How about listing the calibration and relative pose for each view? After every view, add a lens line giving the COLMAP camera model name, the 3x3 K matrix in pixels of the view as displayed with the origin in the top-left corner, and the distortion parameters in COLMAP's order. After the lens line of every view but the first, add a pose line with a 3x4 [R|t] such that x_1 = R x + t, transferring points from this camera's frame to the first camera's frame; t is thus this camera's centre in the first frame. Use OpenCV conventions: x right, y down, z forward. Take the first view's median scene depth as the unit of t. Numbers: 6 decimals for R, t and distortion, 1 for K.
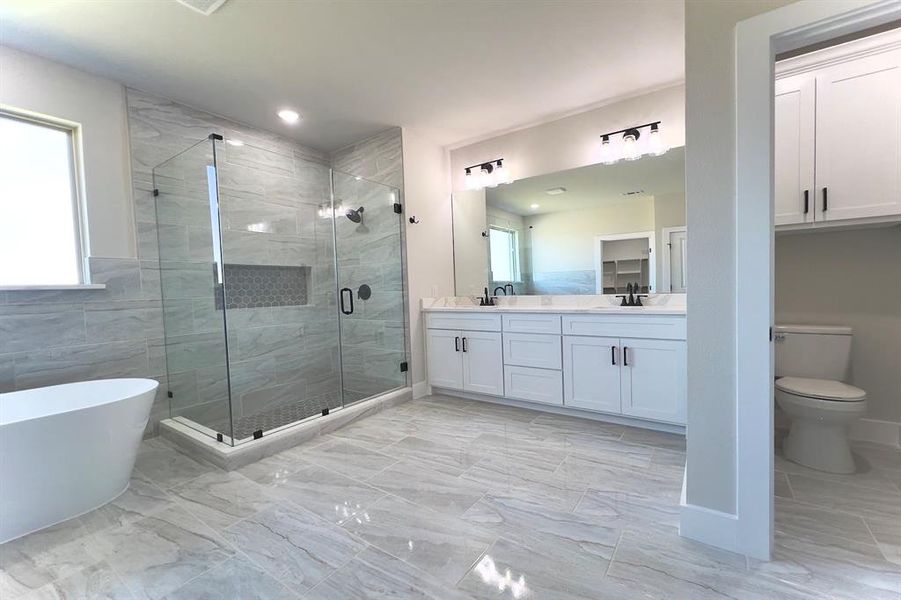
lens RADIAL K [[371.9, 0, 447.1], [0, 371.9, 301.6], [0, 0, 1]] dist [-0.013166, 0.000219]
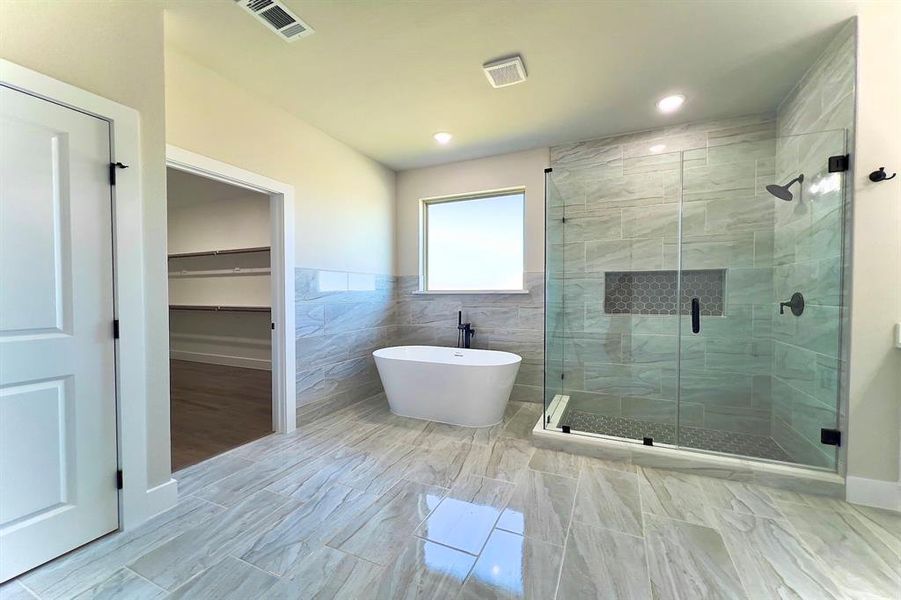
lens RADIAL K [[348.9, 0, 448.5], [0, 348.9, 302.0], [0, 0, 1]] dist [-0.000887, -0.001234]
pose [[0.196495, 0.047277, -0.979364, 0.329144], [-0.040829, 0.998365, 0.040003, -0.036447], [0.979654, 0.032126, 0.198104, 0.344044]]
